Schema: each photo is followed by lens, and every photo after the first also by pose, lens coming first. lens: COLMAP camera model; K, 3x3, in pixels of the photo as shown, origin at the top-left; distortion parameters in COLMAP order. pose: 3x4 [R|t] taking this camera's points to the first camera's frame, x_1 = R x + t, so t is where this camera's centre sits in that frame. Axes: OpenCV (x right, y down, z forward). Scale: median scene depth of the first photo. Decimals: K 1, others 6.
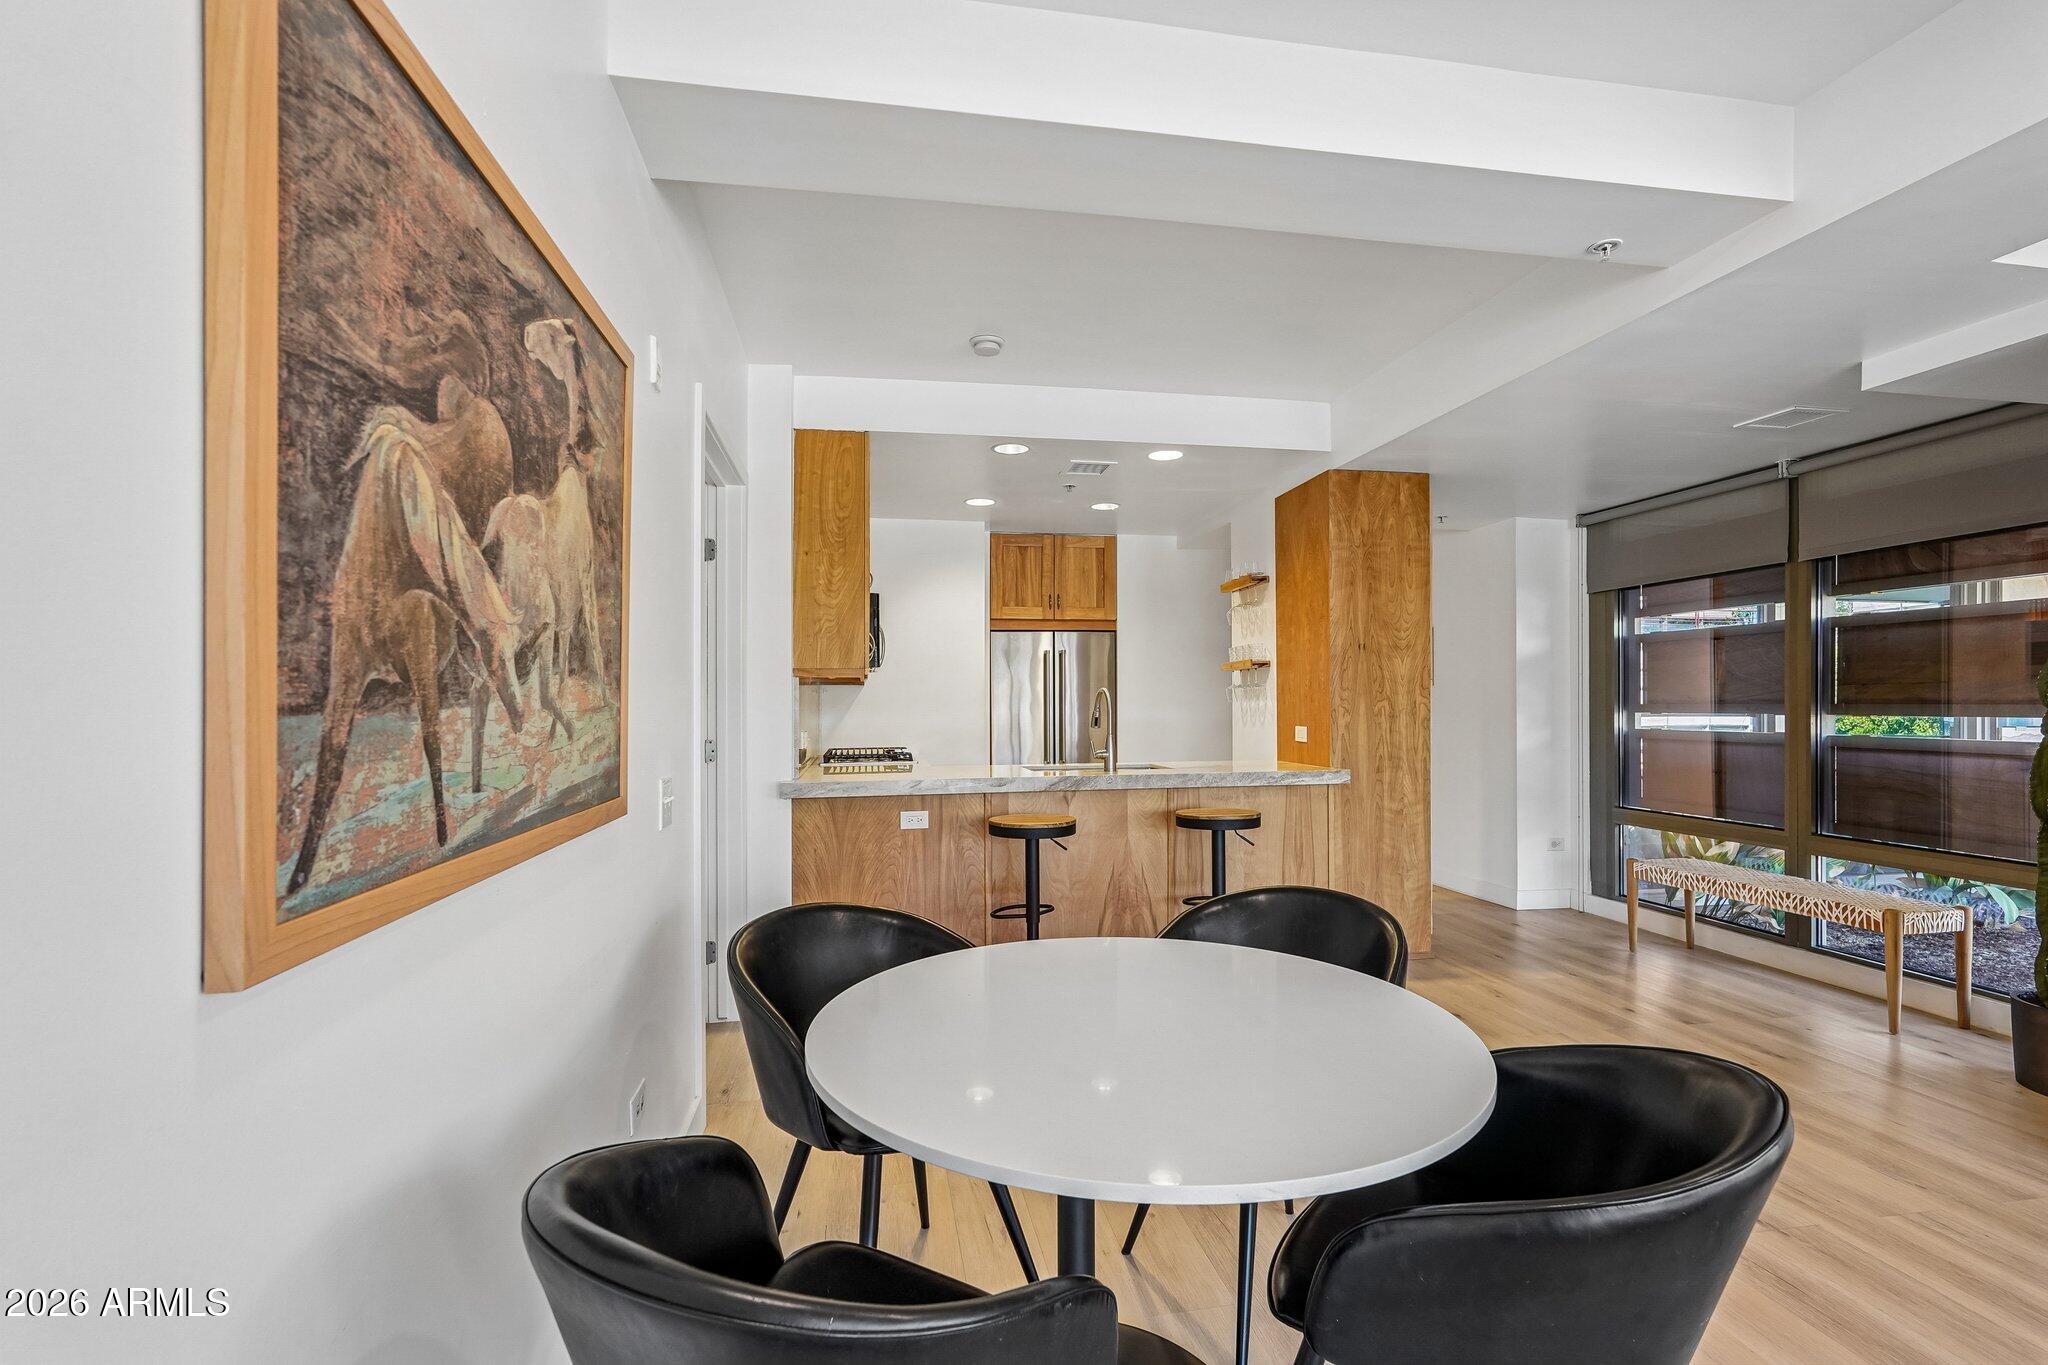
lens RADIAL K [[913.9, 0, 1031.2], [0, 913.9, 689.8], [0, 0, 1]] dist [-0.011487, 0.010358]
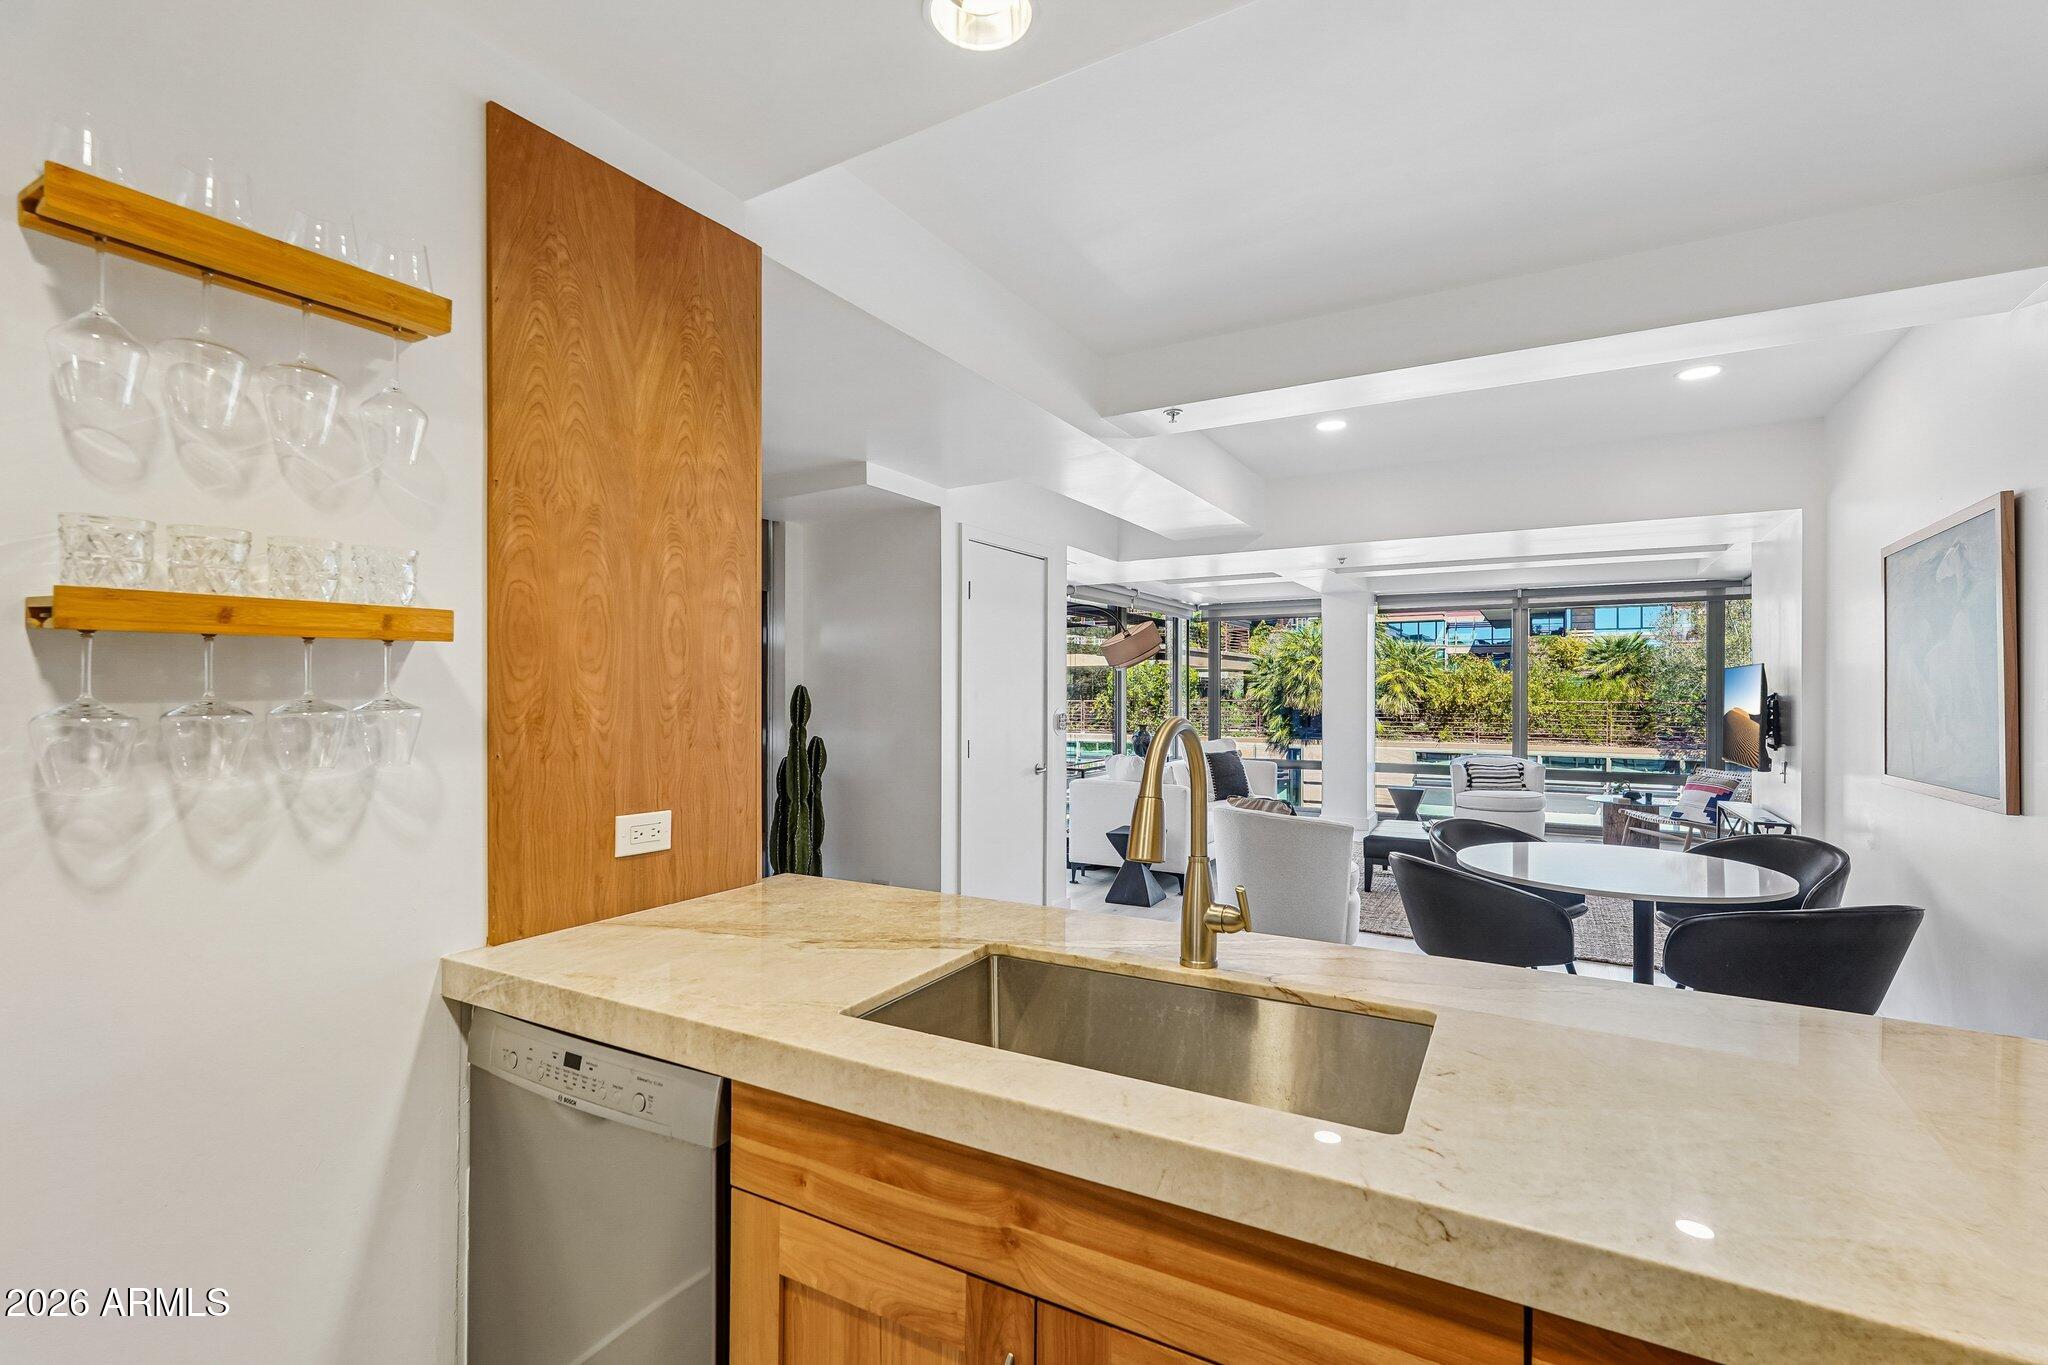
lens RADIAL K [[910.4, 0, 1028.0], [0, 910.4, 693.4], [0, 0, 1]] dist [-0.020259, 0.022207]
pose [[-0.758008, 0.001932, 0.652242, -0.090827], [-0.006777, 0.999918, -0.010838, -0.007985], [-0.652209, -0.012635, -0.757933, 1.376227]]
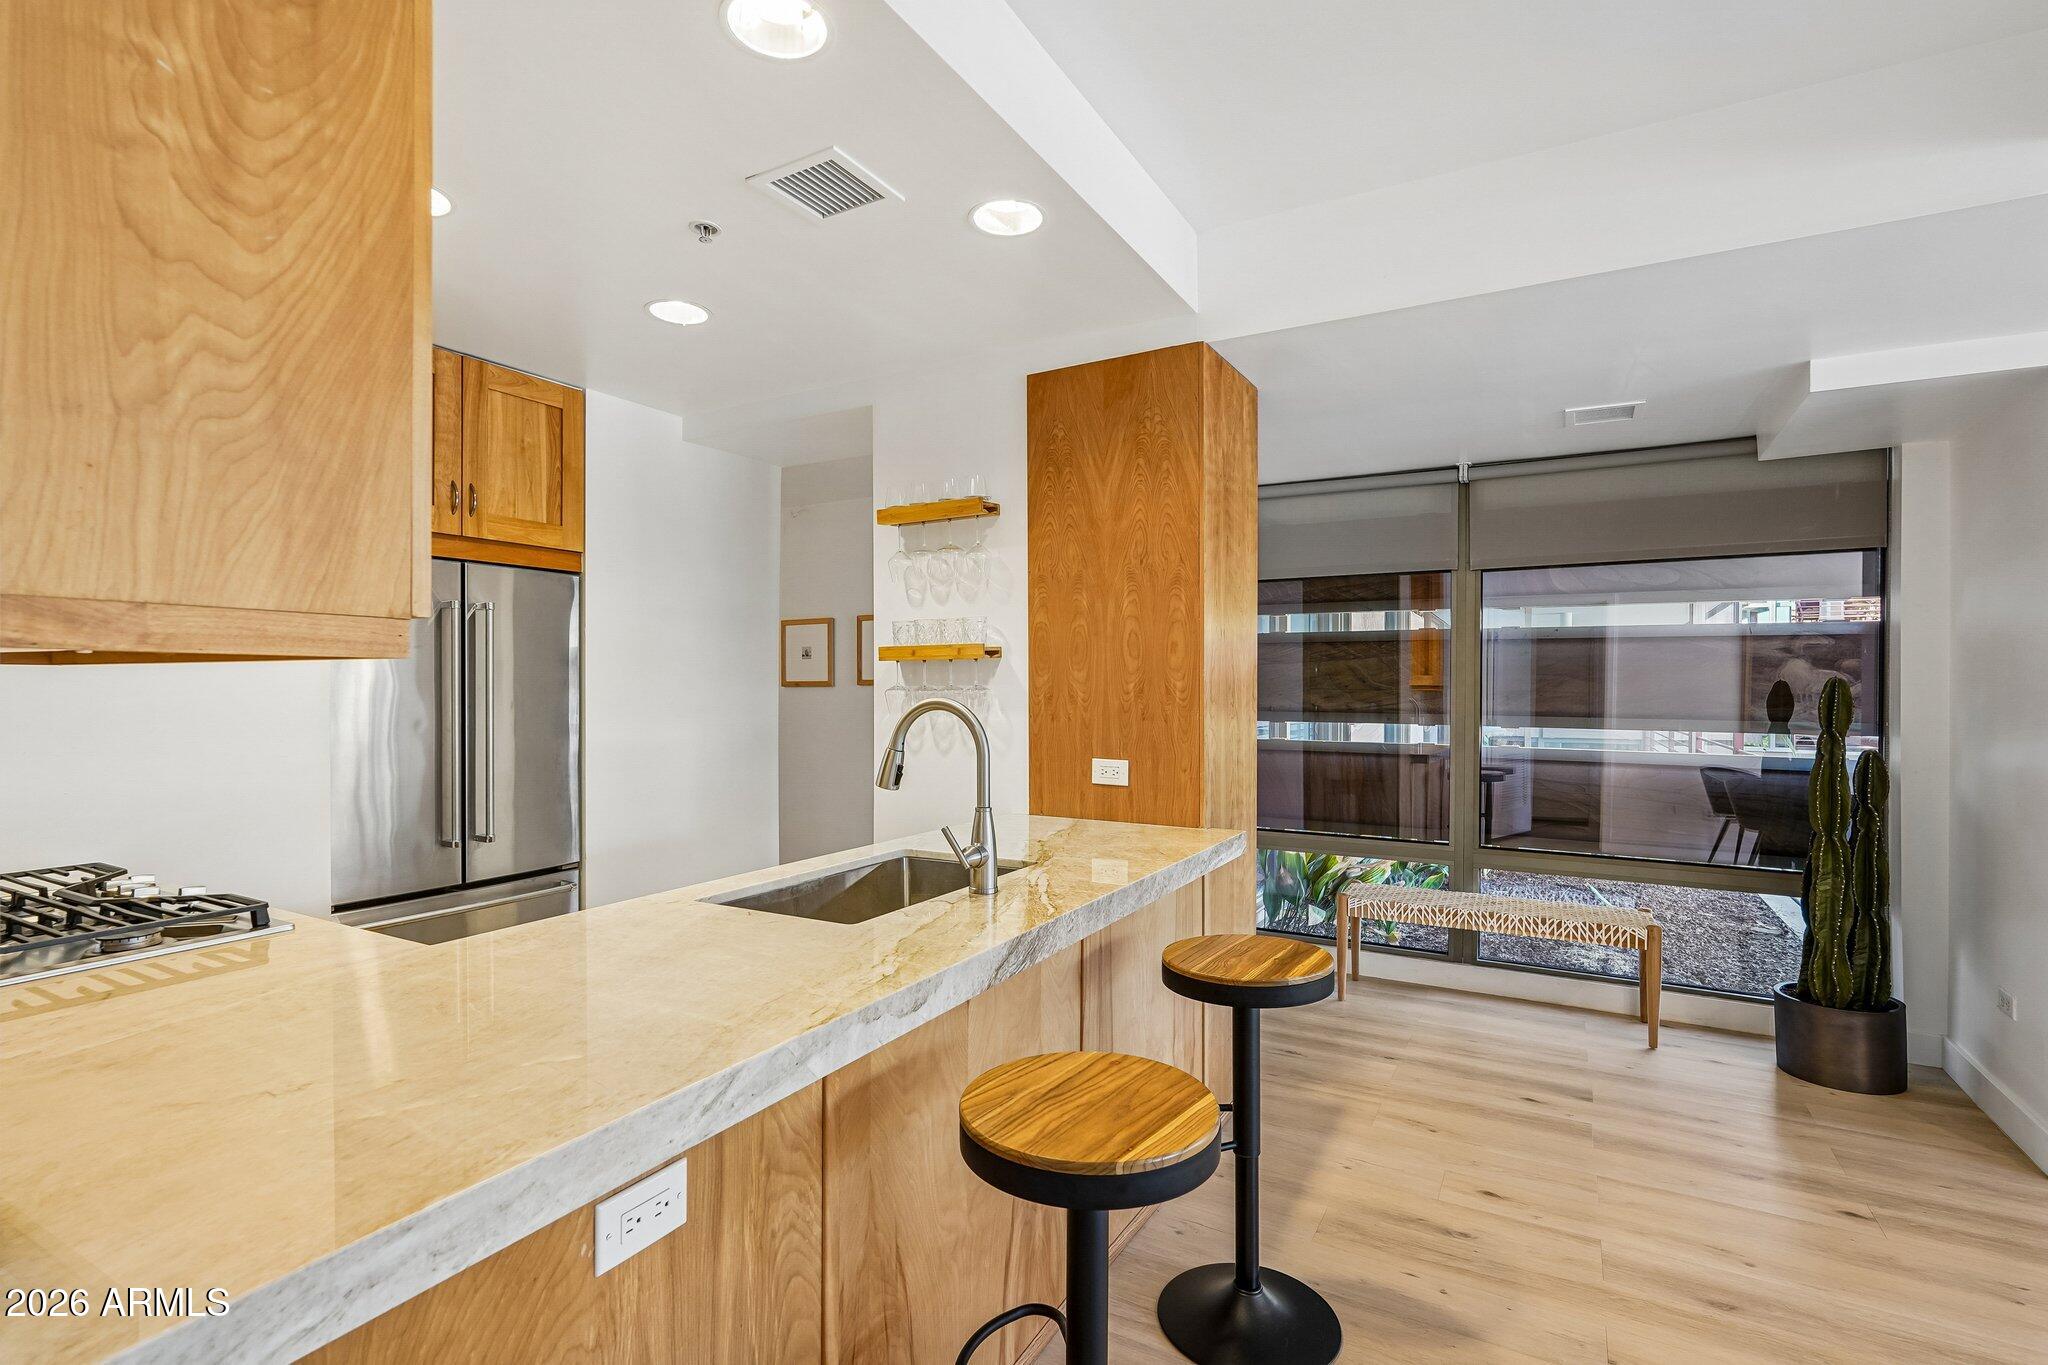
lens RADIAL K [[953.4, 0, 1021.0], [0, 953.4, 696.5], [0, 0, 1]] dist [-0.002420, 0.000220]
pose [[0.648896, 0.001635, 0.760876, -0.261013], [-0.019916, 0.999692, 0.014838, -0.010739], [-0.760617, -0.024782, 0.648728, 0.737036]]
